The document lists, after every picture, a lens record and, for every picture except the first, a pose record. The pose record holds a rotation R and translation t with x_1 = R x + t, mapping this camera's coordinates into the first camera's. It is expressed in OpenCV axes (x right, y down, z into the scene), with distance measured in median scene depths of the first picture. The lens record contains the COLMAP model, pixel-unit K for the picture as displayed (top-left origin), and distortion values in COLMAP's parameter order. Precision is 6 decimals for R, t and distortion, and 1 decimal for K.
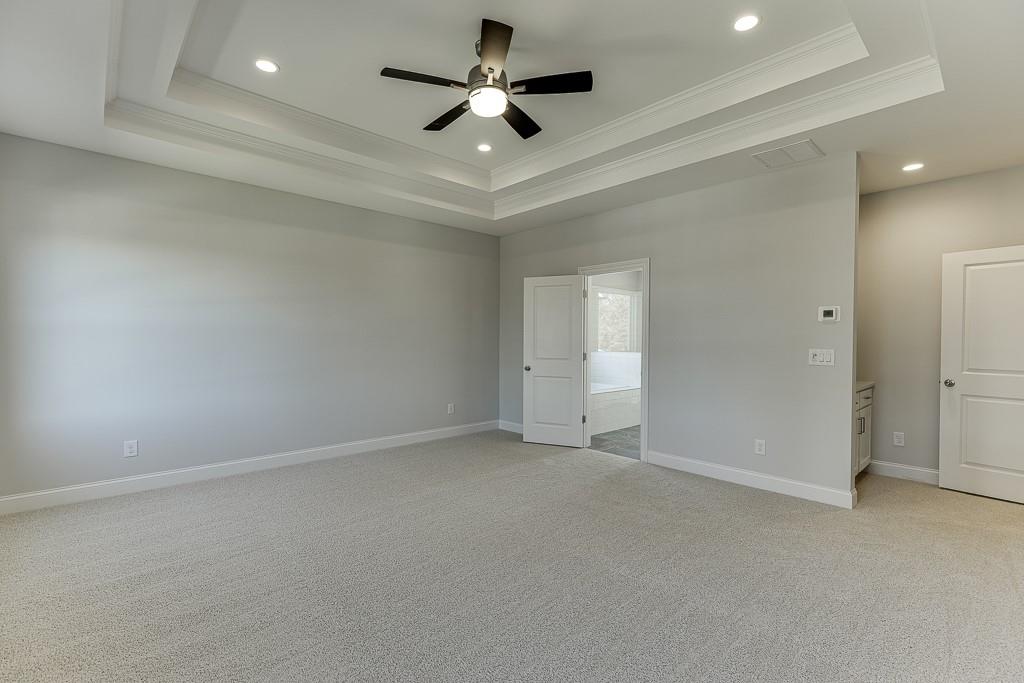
lens RADIAL K [[456.9, 0, 516.5], [0, 456.9, 347.1], [0, 0, 1]] dist [-0.000566, 0.000678]
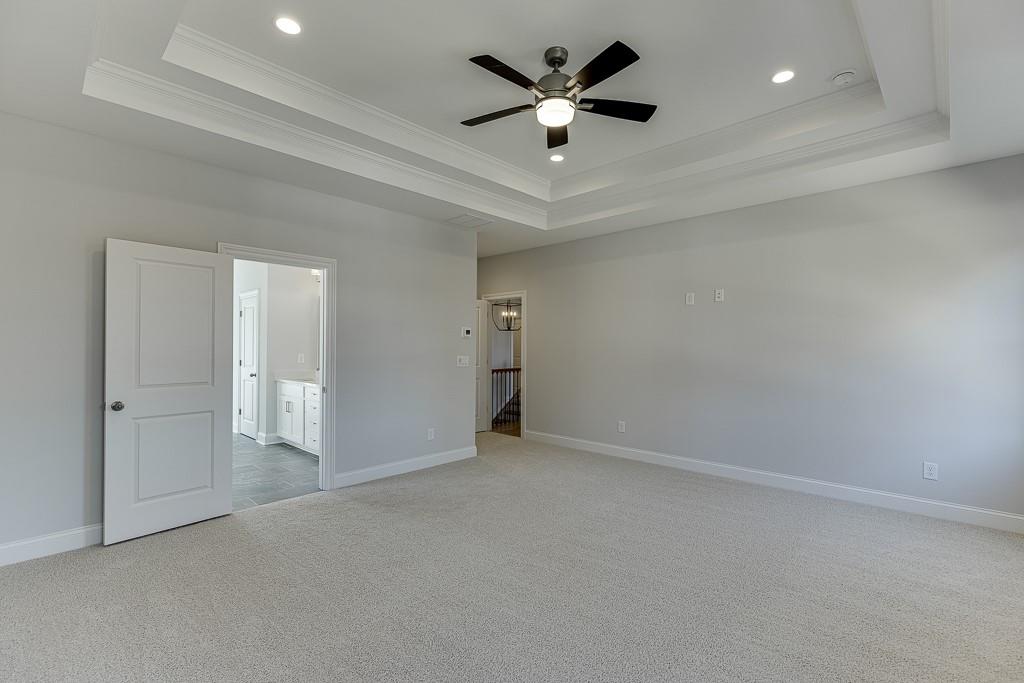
lens RADIAL K [[456.9, 0, 518.6], [0, 456.9, 337.1], [0, 0, 1]] dist [-0.000566, 0.000678]
pose [[-0.065535, 0.015845, 0.997724, -0.766865], [0.009558, 0.999838, -0.015251, -0.029082], [-0.997805, 0.008537, -0.065675, 0.855343]]
